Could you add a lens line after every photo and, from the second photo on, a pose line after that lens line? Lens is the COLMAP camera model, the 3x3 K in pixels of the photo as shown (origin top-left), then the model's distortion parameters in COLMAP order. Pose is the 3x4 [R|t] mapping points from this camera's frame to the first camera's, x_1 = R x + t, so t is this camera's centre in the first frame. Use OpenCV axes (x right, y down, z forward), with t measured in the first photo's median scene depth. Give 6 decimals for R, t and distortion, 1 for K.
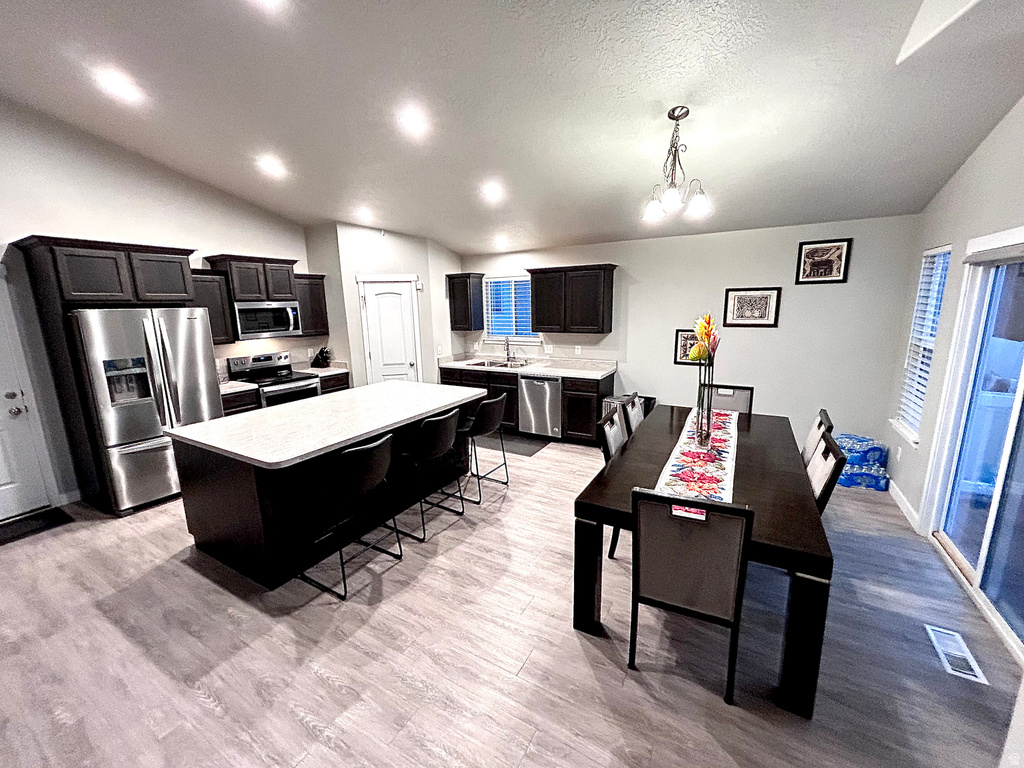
lens RADIAL K [[409.6, 0, 509.5], [0, 409.6, 380.8], [0, 0, 1]] dist [-0.001472, -0.000650]
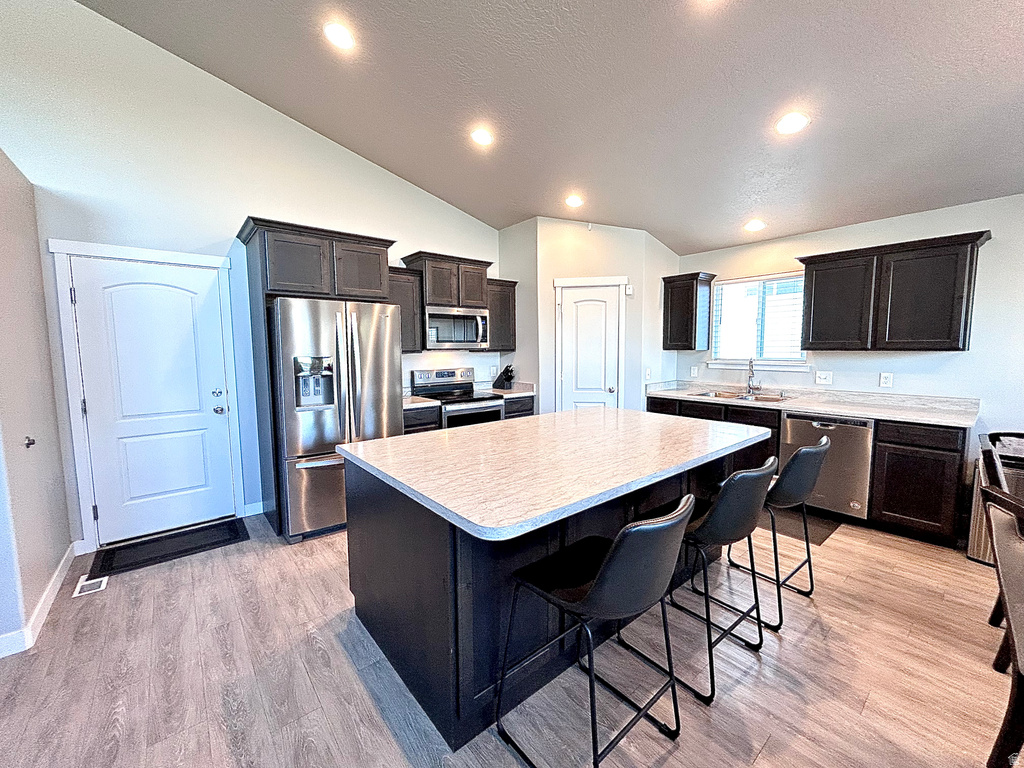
lens RADIAL K [[409.6, 0, 509.8], [0, 409.6, 380.1], [0, 0, 1]] dist [-0.001472, -0.000650]
pose [[0.936778, 0.040203, -0.347607, -0.189720], [-0.075316, 0.993261, -0.088096, 0.029782], [0.341722, 0.108707, 0.933493, 0.255526]]
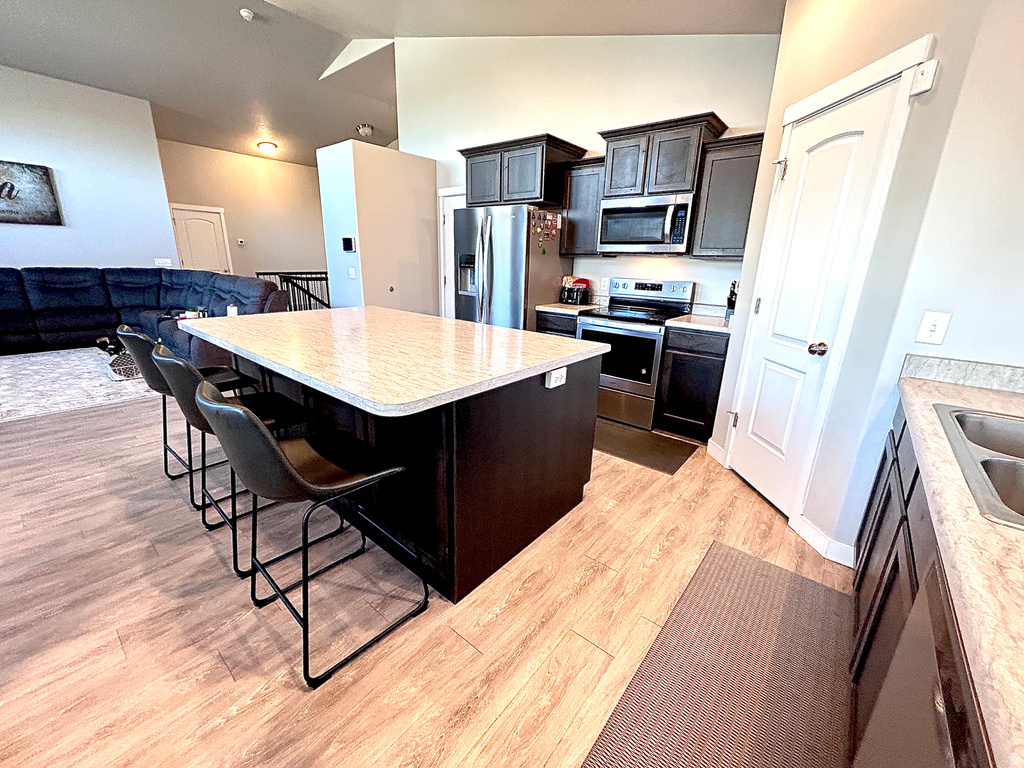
lens RADIAL K [[409.6, 0, 509.3], [0, 409.6, 381.1], [0, 0, 1]] dist [-0.001472, -0.000650]
pose [[-0.164225, 0.290728, -0.942607, 0.173622], [-0.211130, 0.923076, 0.321488, -0.089864], [0.963563, 0.251809, -0.090211, 0.985448]]
